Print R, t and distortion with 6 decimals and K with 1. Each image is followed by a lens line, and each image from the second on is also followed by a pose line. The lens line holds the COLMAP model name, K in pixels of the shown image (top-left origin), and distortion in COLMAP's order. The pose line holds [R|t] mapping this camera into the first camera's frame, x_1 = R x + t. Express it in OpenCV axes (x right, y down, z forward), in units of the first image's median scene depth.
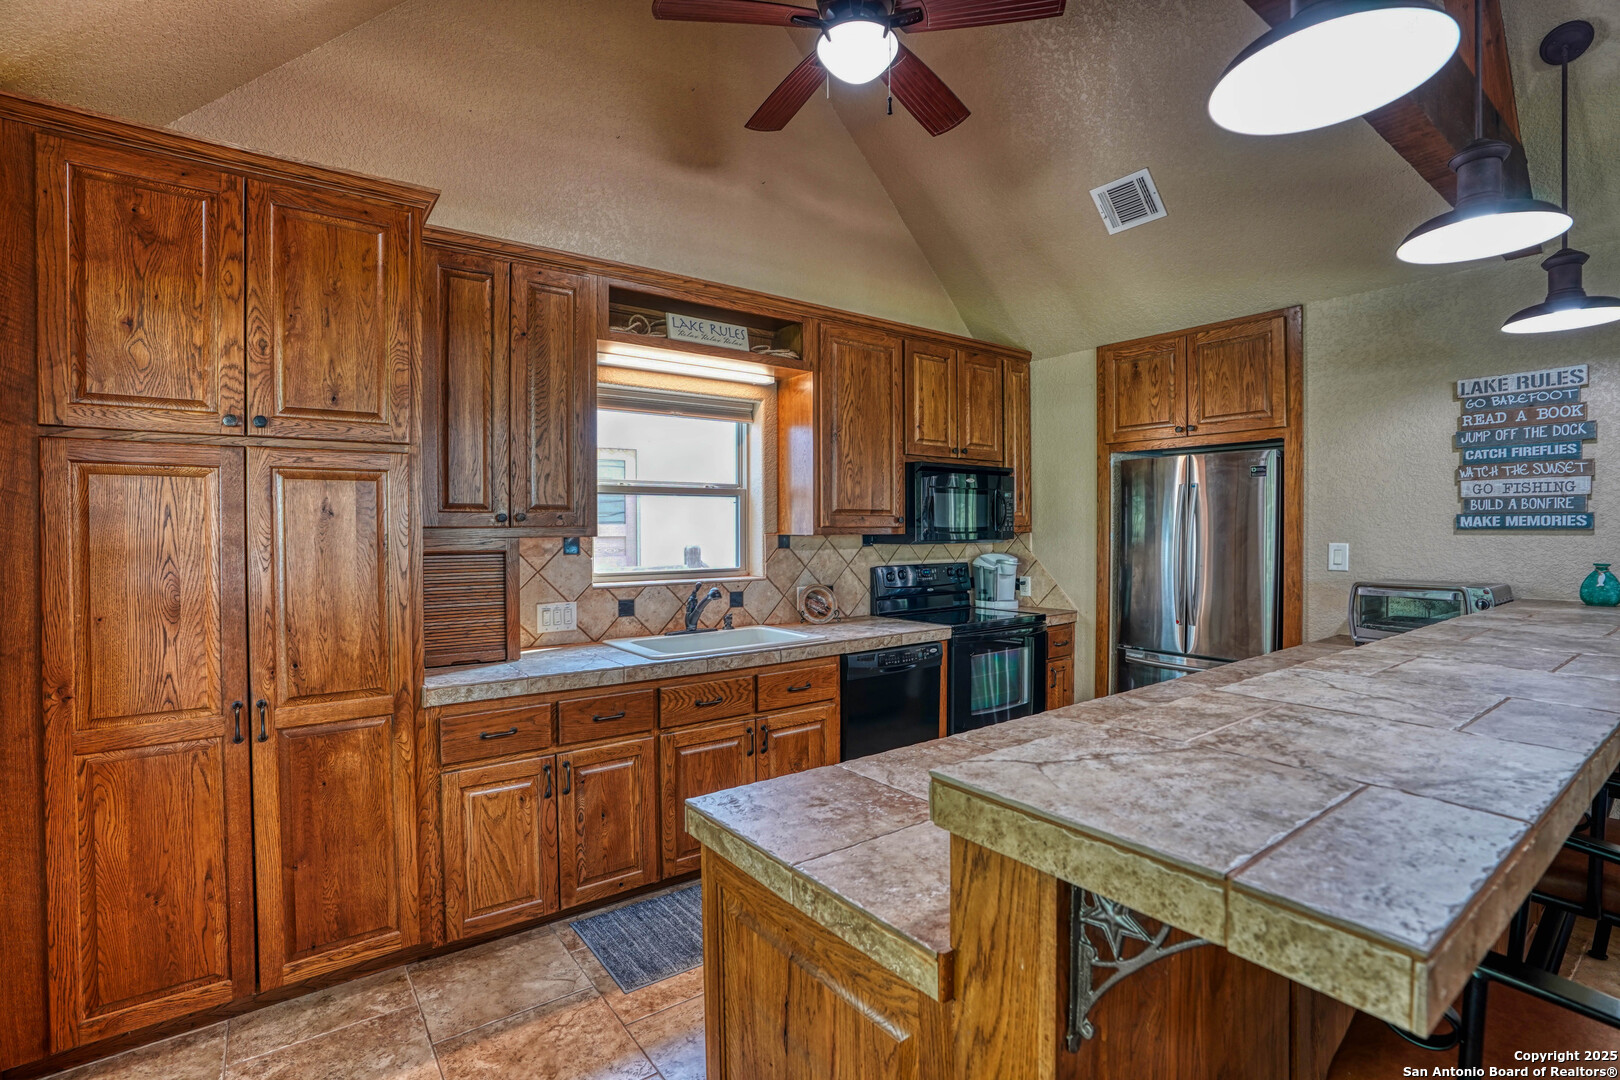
lens RADIAL K [[755.2, 0, 819.0], [0, 755.2, 538.3], [0, 0, 1]] dist [-0.023279, 0.009185]
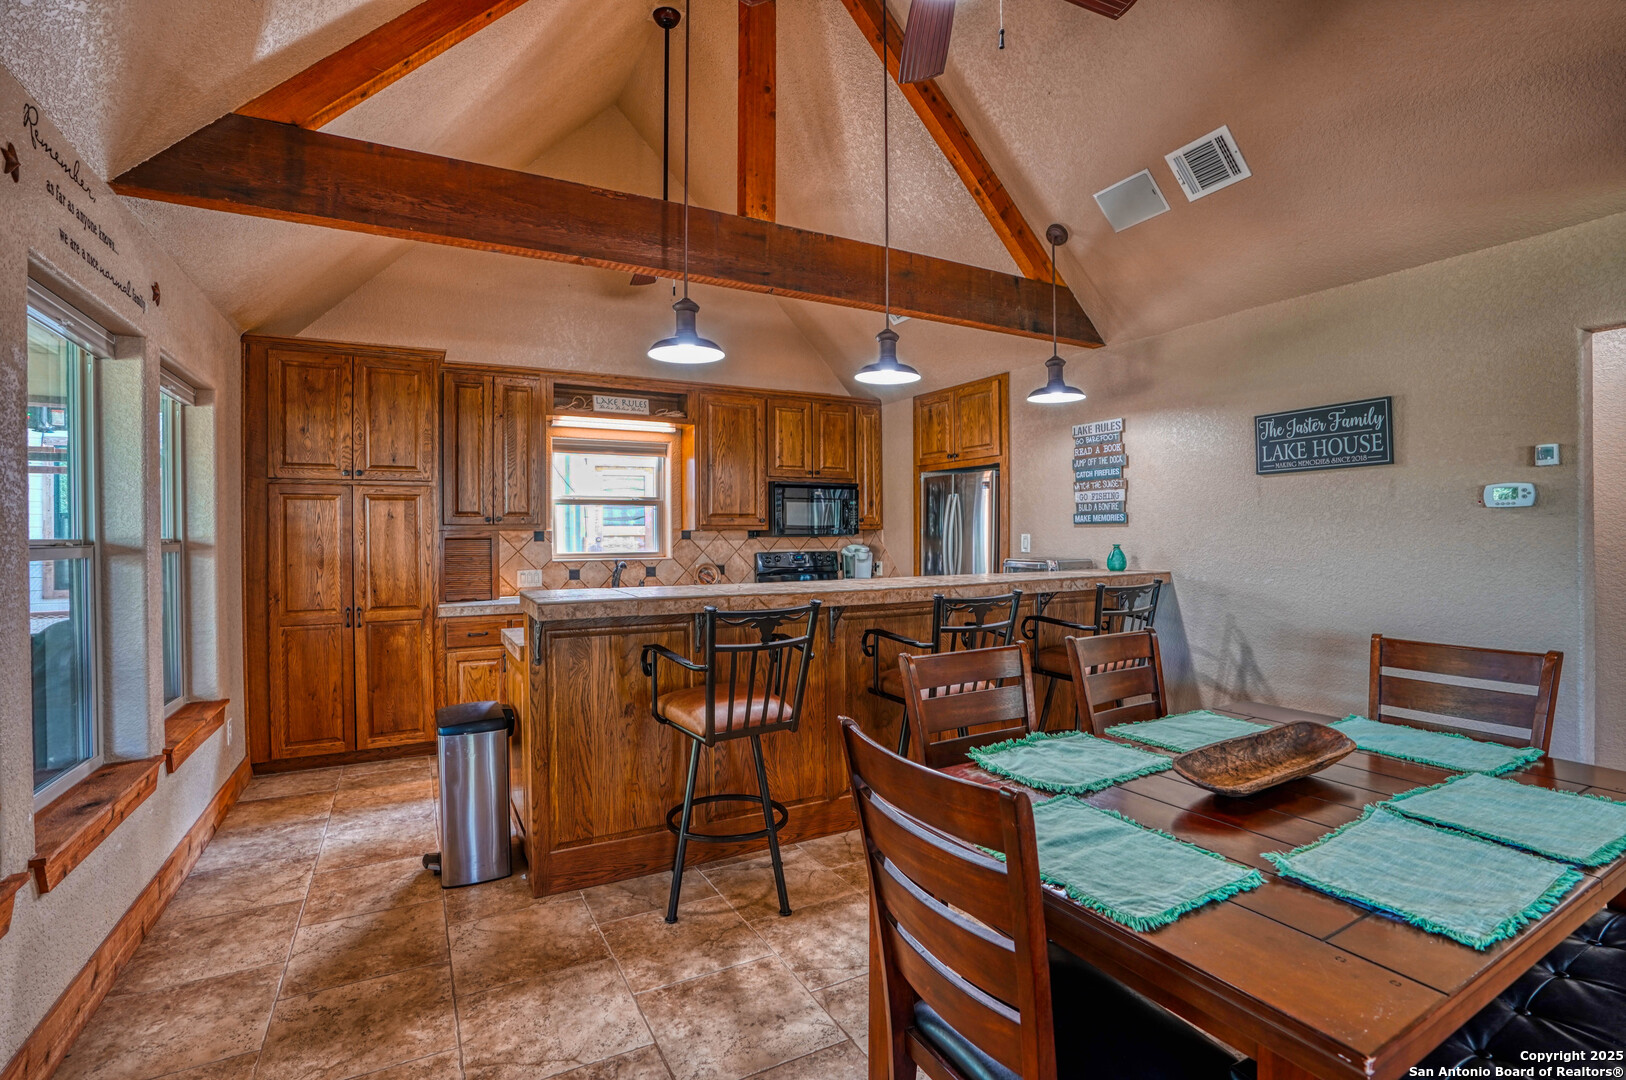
lens RADIAL K [[758.0, 0, 808.7], [0, 758.0, 536.2], [0, 0, 1]] dist [-0.023279, 0.009185]
pose [[0.988005, -0.001393, -0.154413, 0.611267], [-0.000063, 0.999956, -0.009424, 0.029968], [0.154420, 0.009321, 0.987961, -0.657992]]
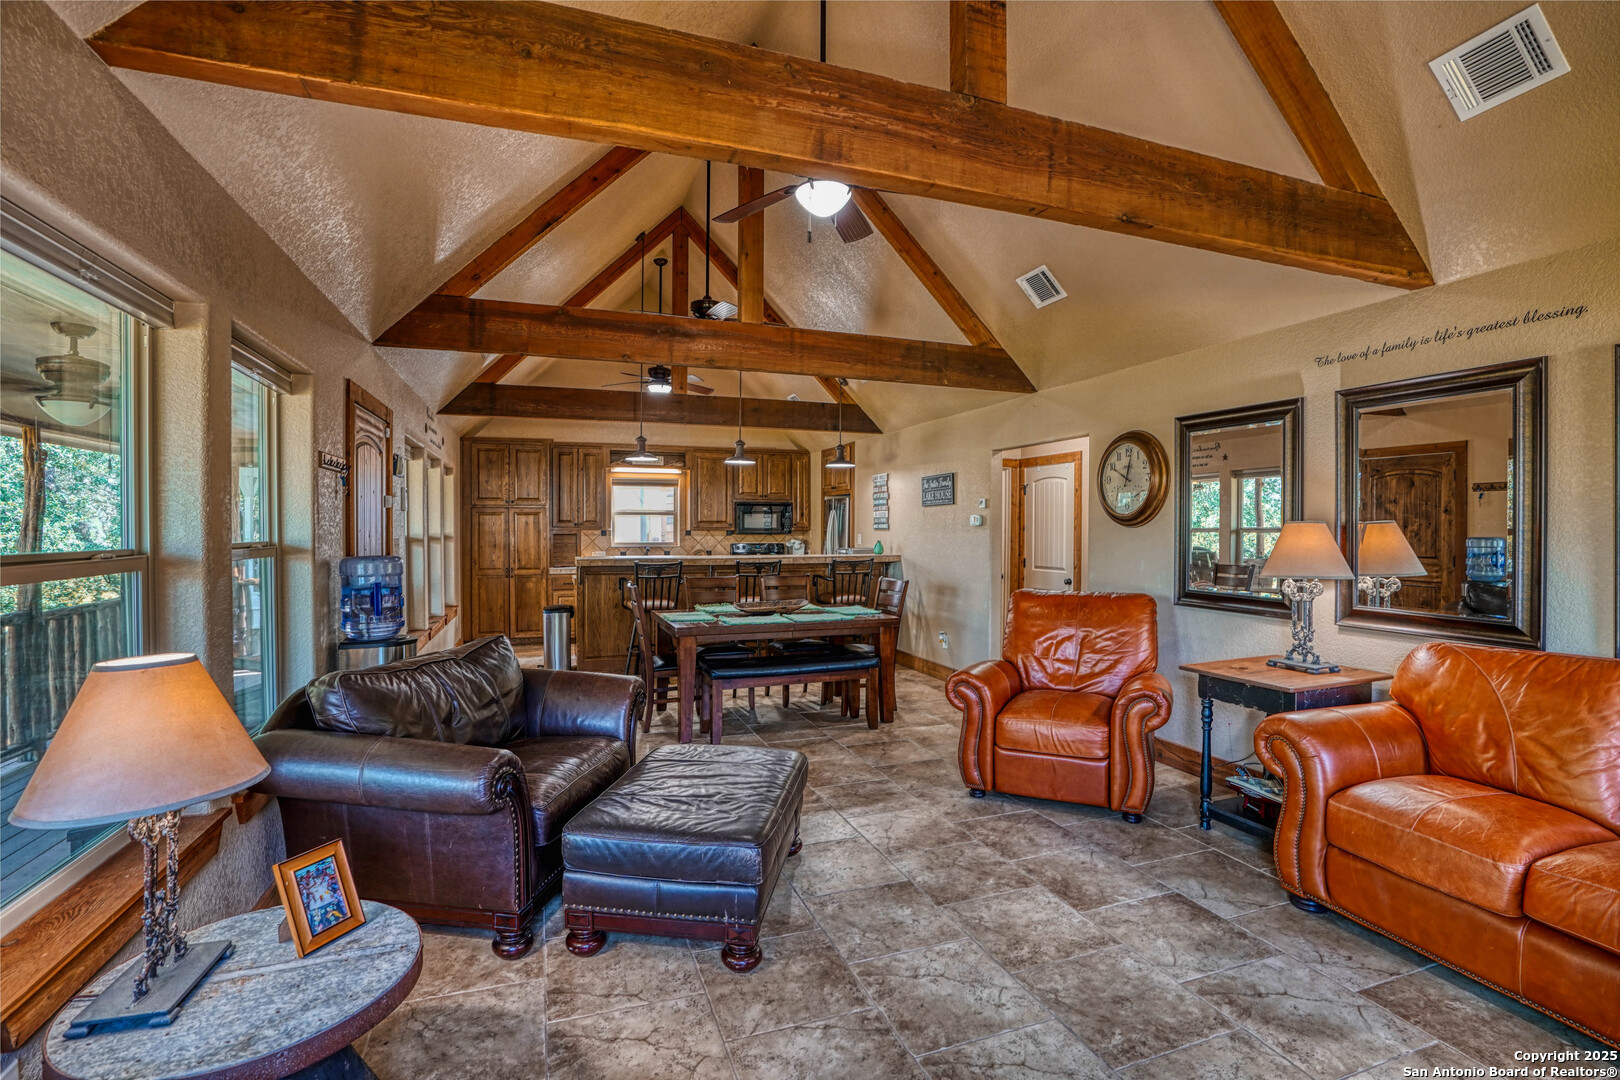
lens RADIAL K [[755.2, 0, 816.3], [0, 755.2, 538.9], [0, 0, 1]] dist [-0.023279, 0.009185]
pose [[0.954964, 0.008874, -0.296590, 1.628411], [-0.009021, 0.999959, 0.000873, 0.026618], [0.296586, 0.001842, 0.955004, -1.925797]]
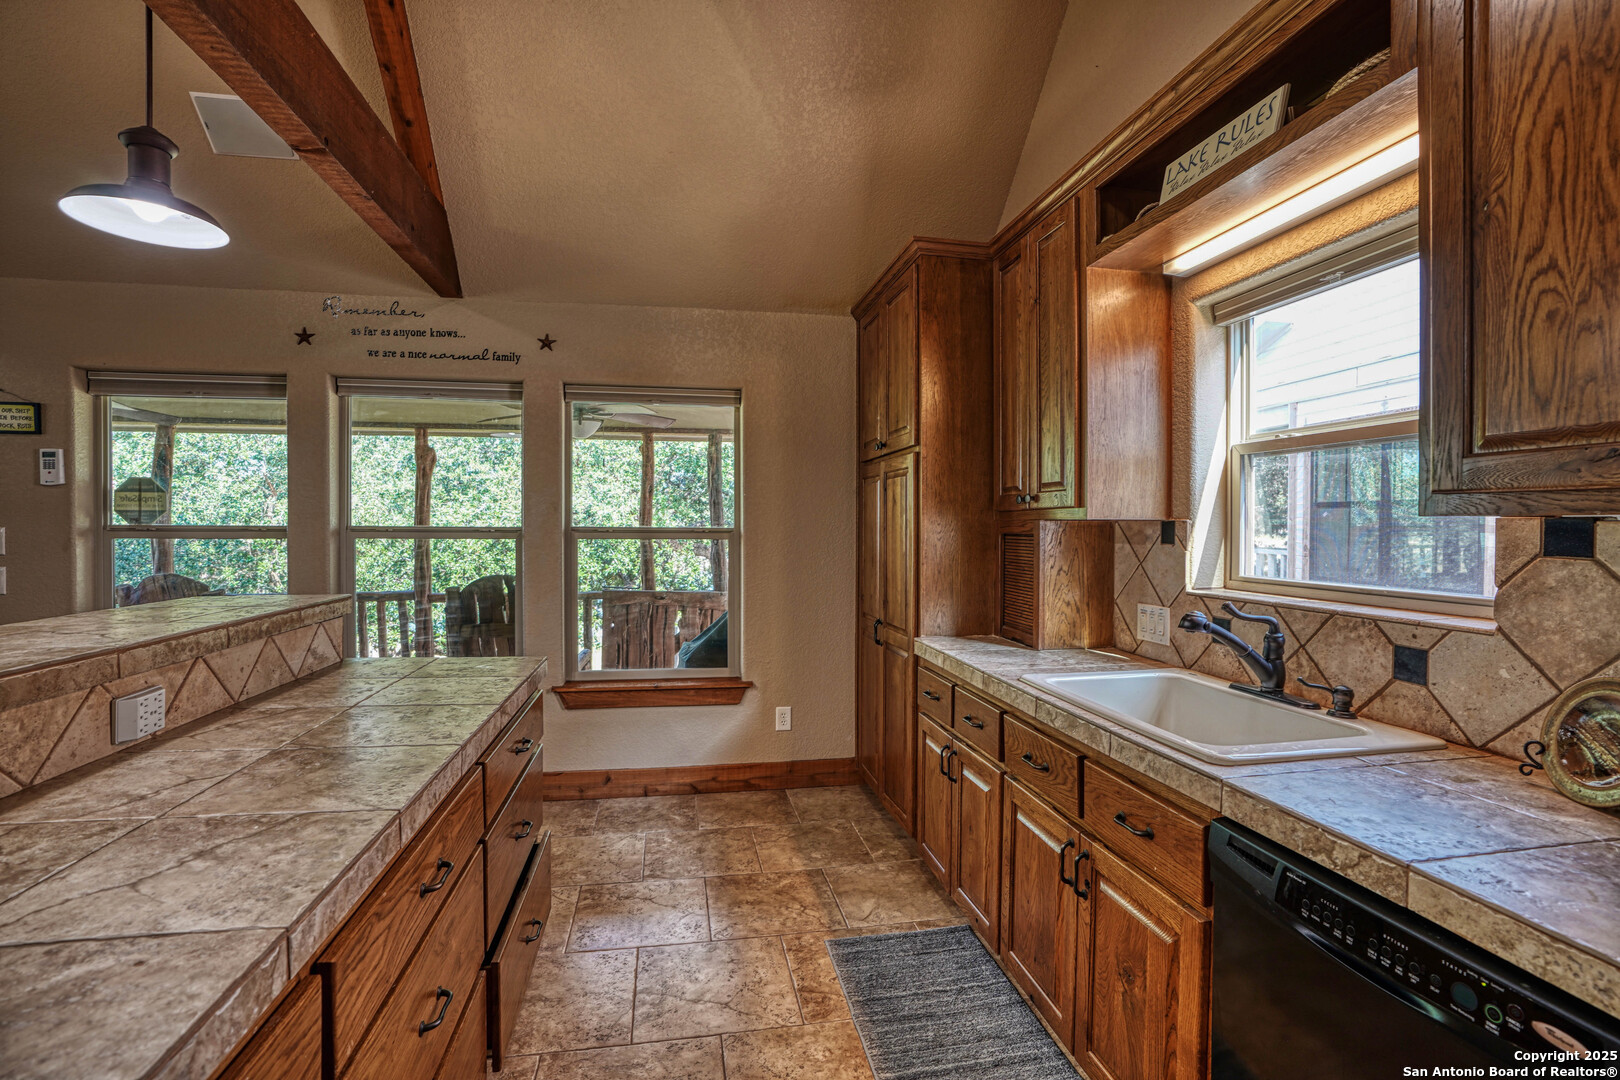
lens RADIAL K [[755.2, 0, 796.1], [0, 755.2, 525.8], [0, 0, 1]] dist [-0.023279, 0.009185]
pose [[-0.454558, 0.003389, -0.890711, 0.593005], [-0.014572, 0.999831, 0.011240, 0.000424], [0.890598, 0.018088, -0.454432, 1.190876]]
